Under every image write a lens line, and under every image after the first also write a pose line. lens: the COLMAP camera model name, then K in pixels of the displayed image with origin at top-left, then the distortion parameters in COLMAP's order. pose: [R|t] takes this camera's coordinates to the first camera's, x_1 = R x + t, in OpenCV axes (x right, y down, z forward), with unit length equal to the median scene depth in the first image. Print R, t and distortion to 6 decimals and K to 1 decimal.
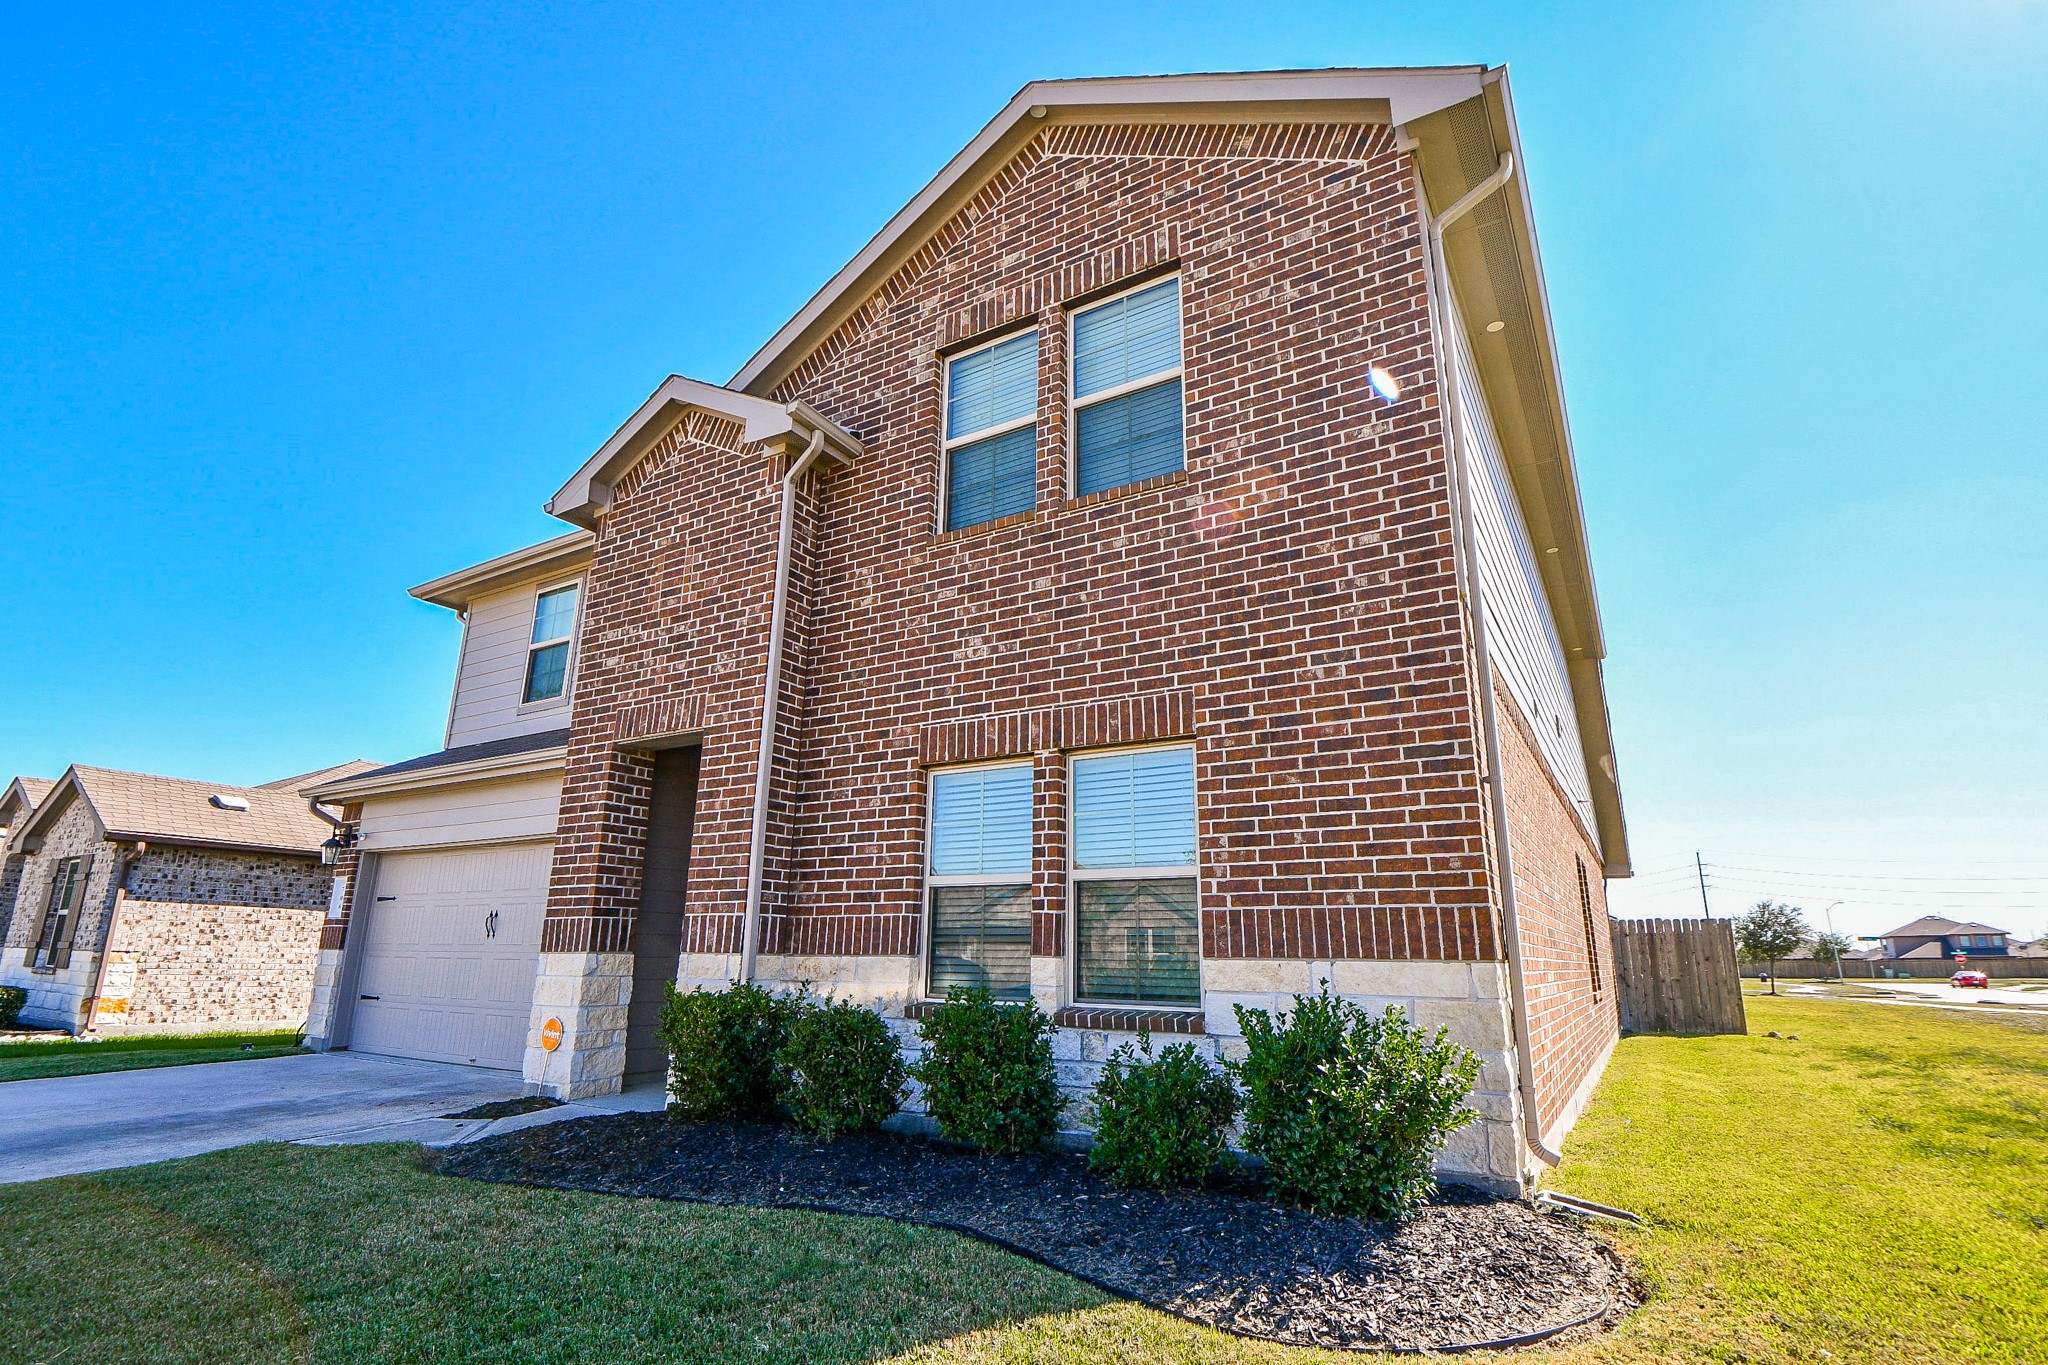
lens RADIAL K [[987.8, 0, 1020.1], [0, 987.8, 690.2], [0, 0, 1]] dist [0.029069, -0.039643]
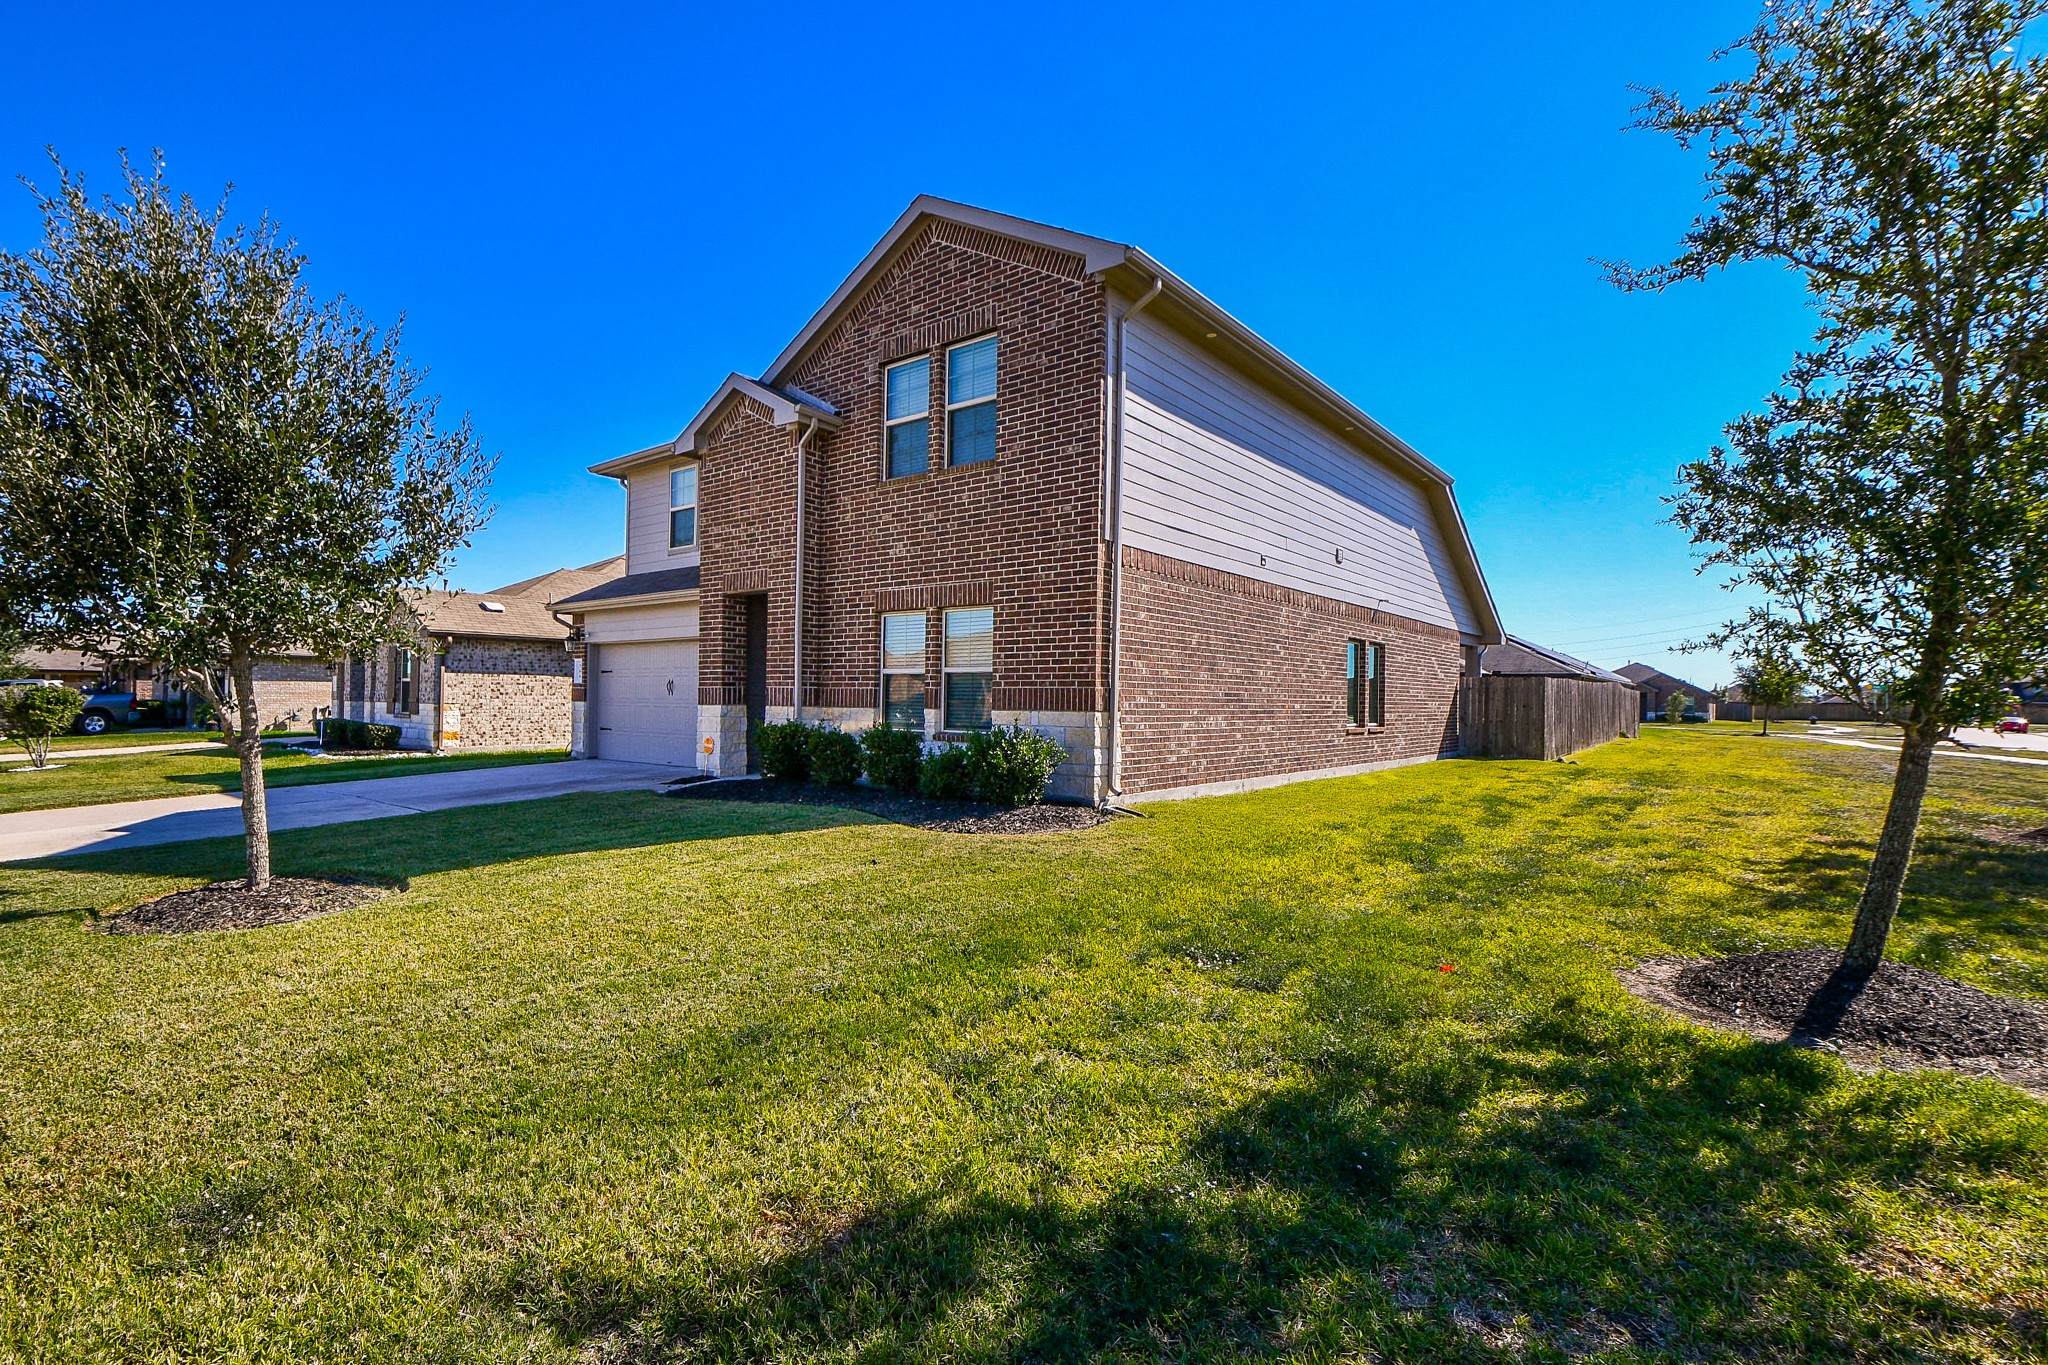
lens RADIAL K [[932.0, 0, 1018.2], [0, 932.0, 694.2], [0, 0, 1]] dist [0.022831, -0.000062]
pose [[0.993496, -0.000599, -0.113869, 0.339802], [0.029433, 0.967353, 0.251718, -0.193756], [0.110000, -0.253432, 0.961079, -0.667127]]
